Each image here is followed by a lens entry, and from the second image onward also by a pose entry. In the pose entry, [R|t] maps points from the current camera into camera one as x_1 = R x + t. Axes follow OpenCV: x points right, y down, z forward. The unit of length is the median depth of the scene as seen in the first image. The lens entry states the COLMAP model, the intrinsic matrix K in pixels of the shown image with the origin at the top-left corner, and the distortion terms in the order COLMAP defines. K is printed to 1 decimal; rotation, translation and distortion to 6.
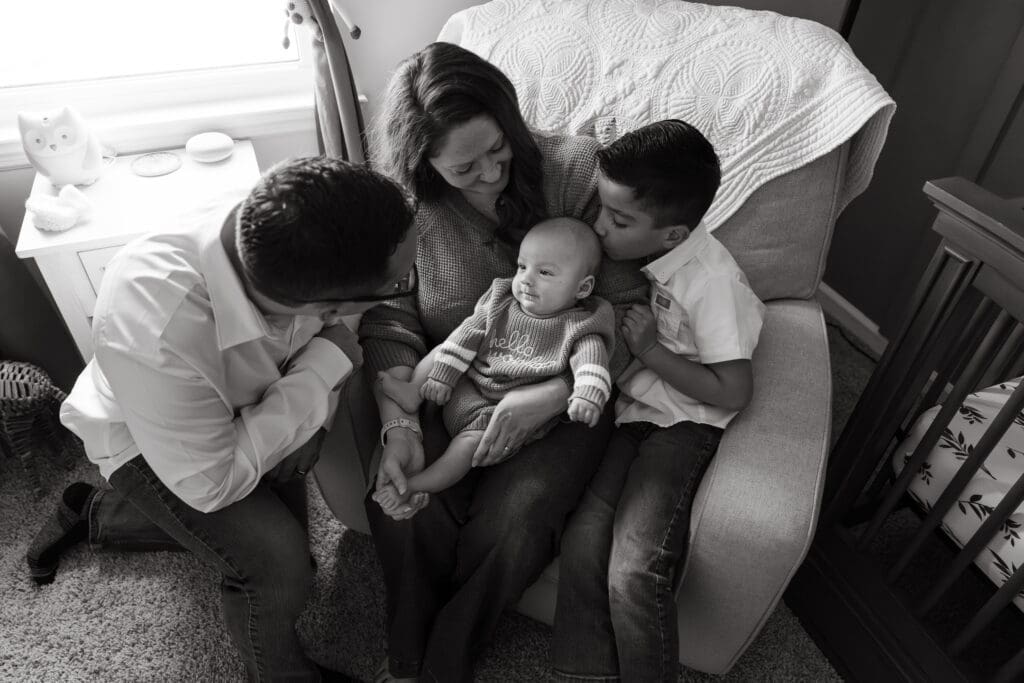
lens RADIAL K [[694.6, 0, 495.5], [0, 694.6, 340.6], [0, 0, 1]] dist [0.006085, 0.000864]
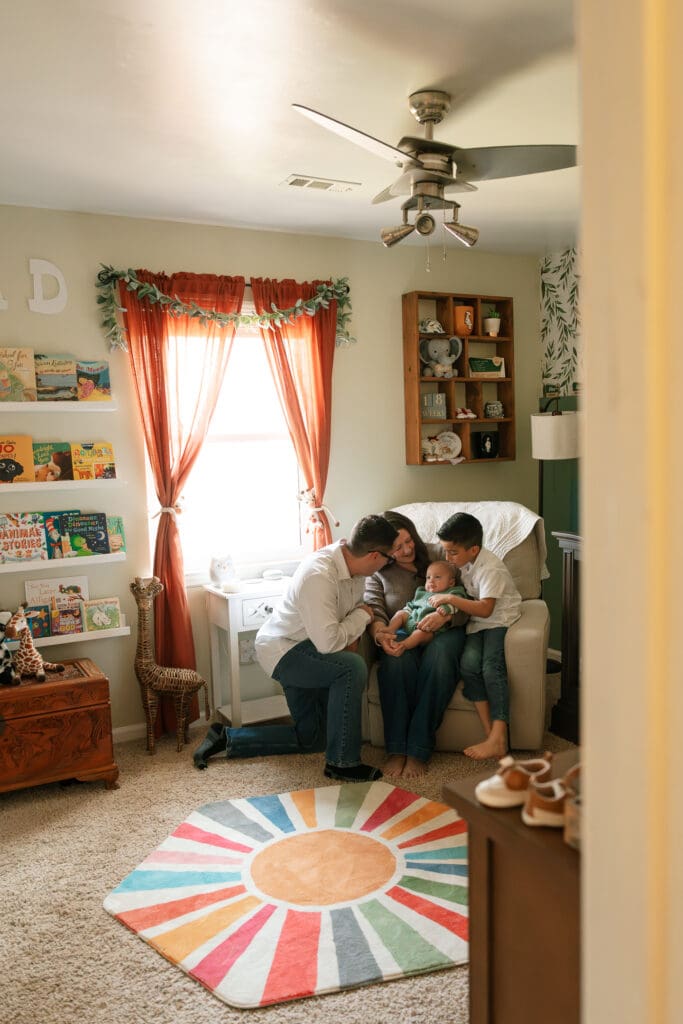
lens RADIAL K [[694.6, 0, 341.5], [0, 694.6, 512.0], [0, 0, 1]] dist [0.006085, 0.000864]
pose [[0.996156, -0.069195, 0.053715, -0.378832], [0.087352, 0.830537, -0.550071, 1.056622], [-0.006550, 0.552648, 0.833389, -1.297710]]
